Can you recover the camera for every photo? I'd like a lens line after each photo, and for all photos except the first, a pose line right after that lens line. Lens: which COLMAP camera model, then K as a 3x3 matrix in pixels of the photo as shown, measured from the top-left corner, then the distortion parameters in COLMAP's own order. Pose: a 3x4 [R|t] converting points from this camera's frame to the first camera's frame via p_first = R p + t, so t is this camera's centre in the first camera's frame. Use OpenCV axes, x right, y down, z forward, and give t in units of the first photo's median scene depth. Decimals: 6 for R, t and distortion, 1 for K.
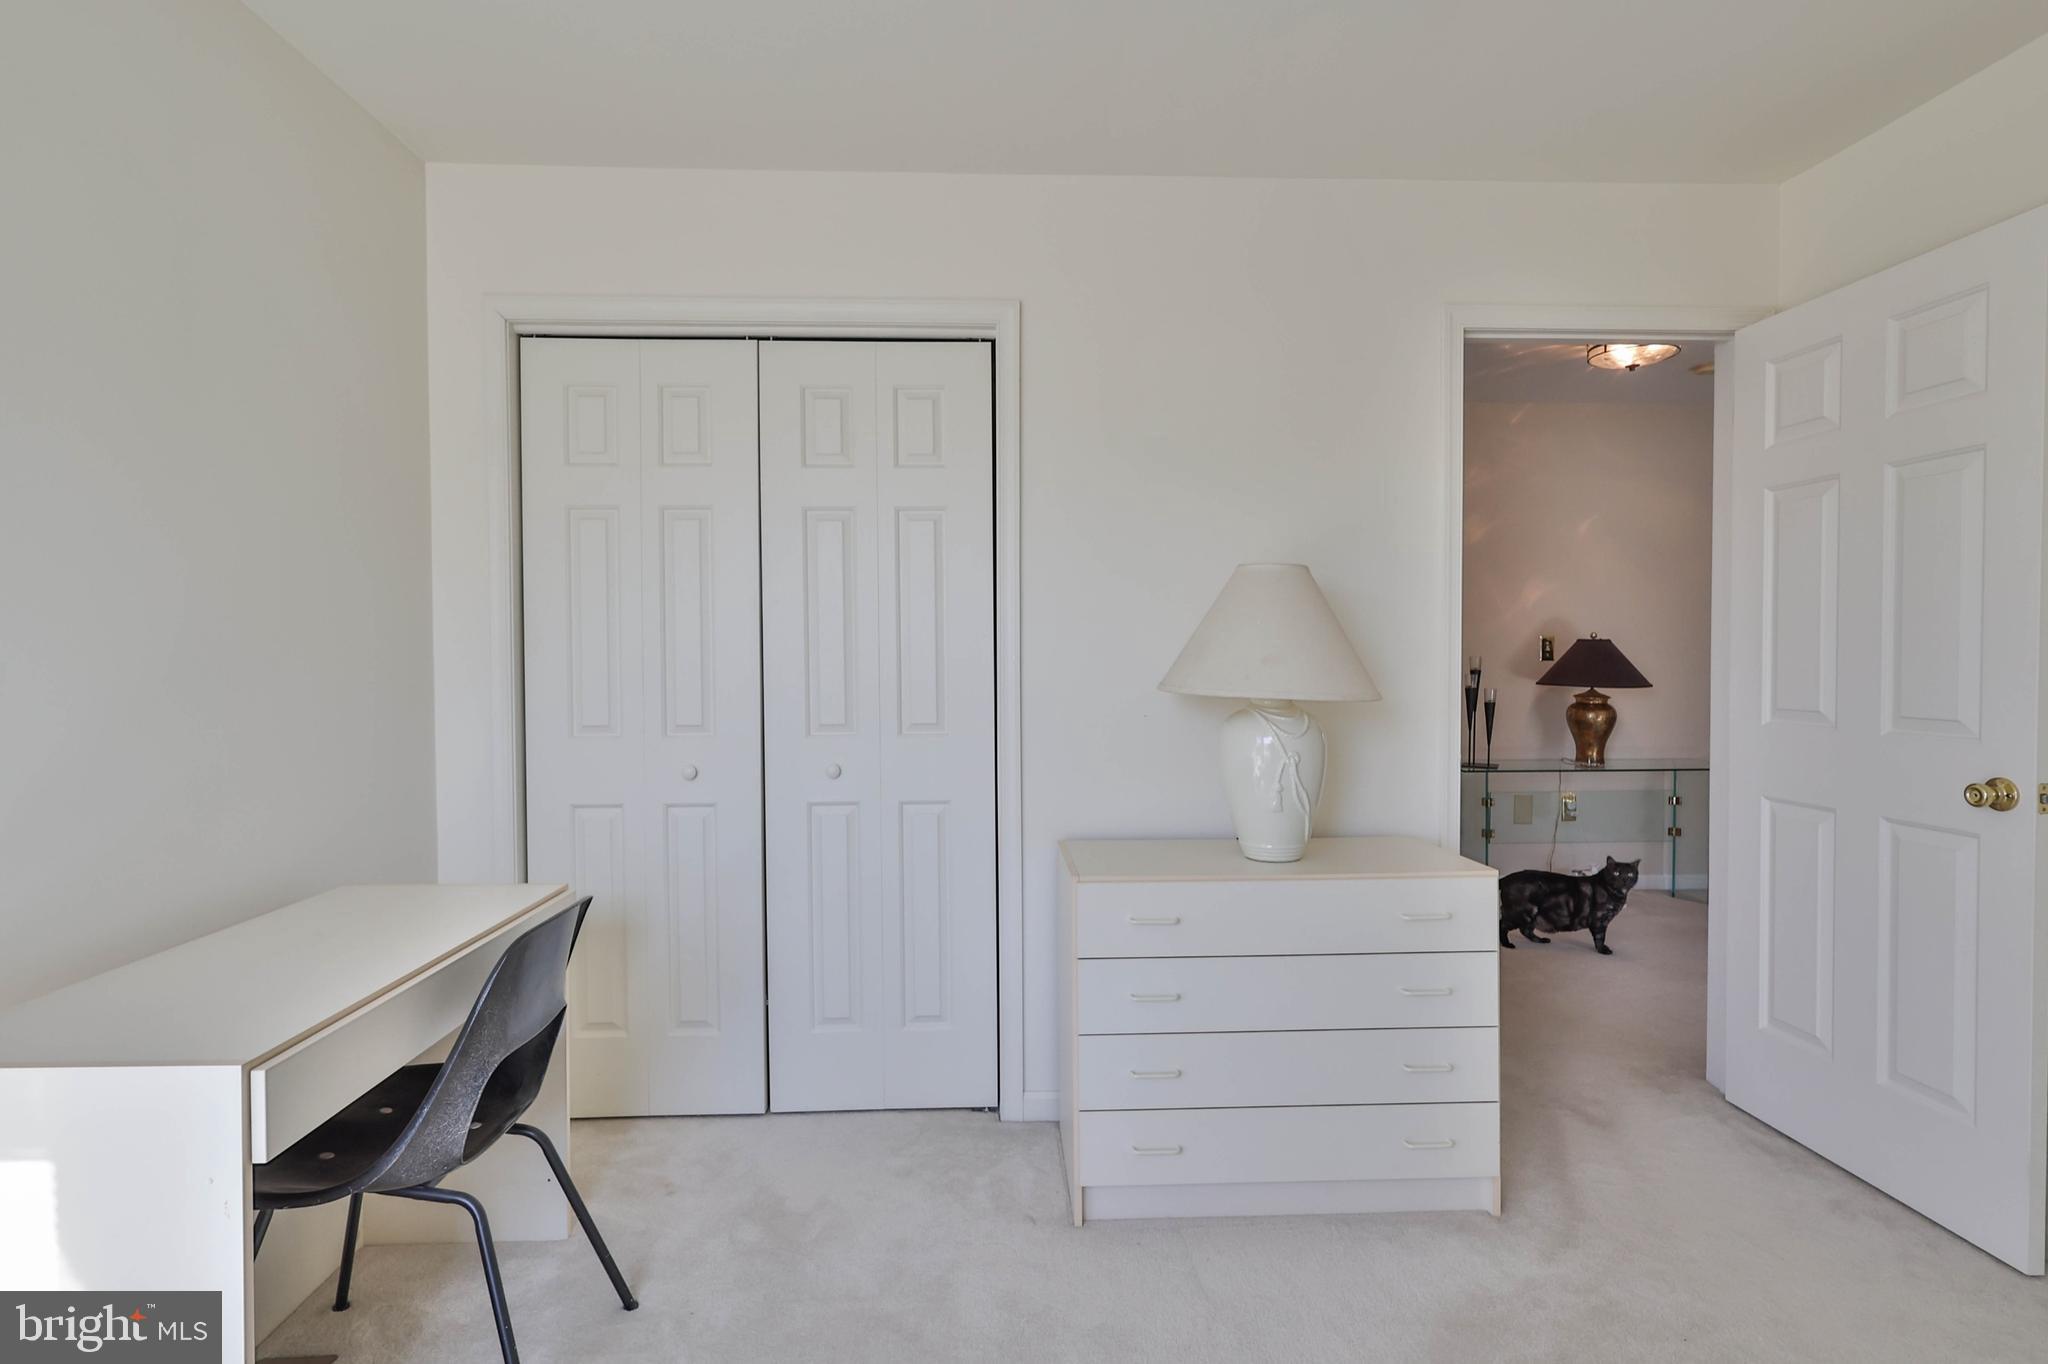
lens RADIAL K [[1009.6, 0, 1023.2], [0, 1009.6, 680.4], [0, 0, 1]] dist [-0.003088, 0.001598]
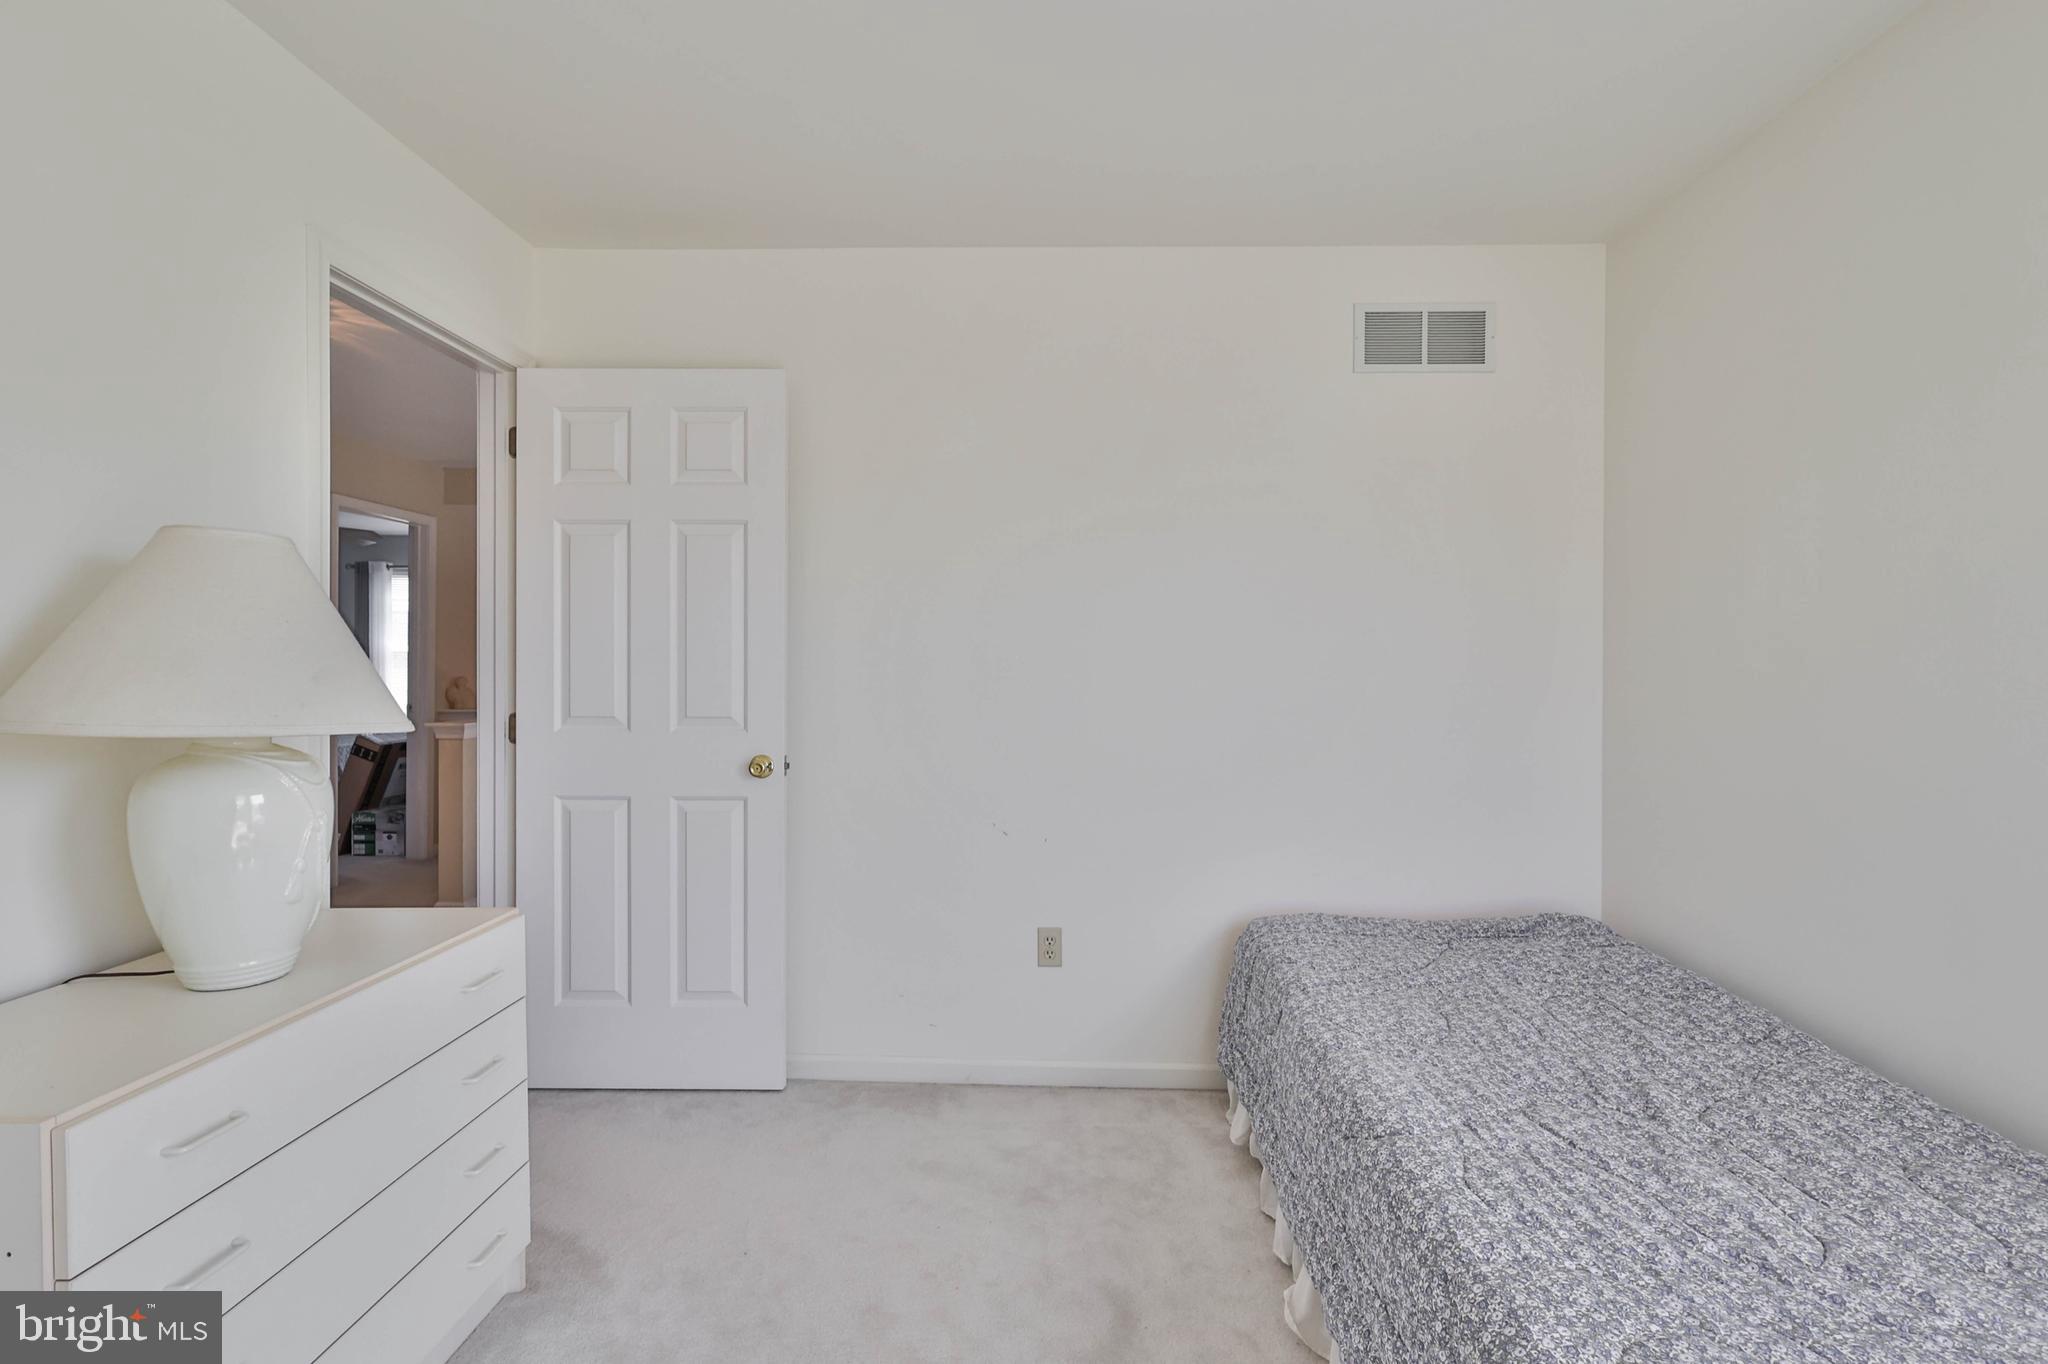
lens RADIAL K [[1009.6, 0, 1024.9], [0, 1009.6, 677.4], [0, 0, 1]] dist [-0.003088, 0.001598]
pose [[0.051481, -0.005958, 0.998656, -0.404769], [0.019951, 0.999789, 0.004937, -0.013184], [-0.998475, 0.019670, 0.051589, 0.488510]]
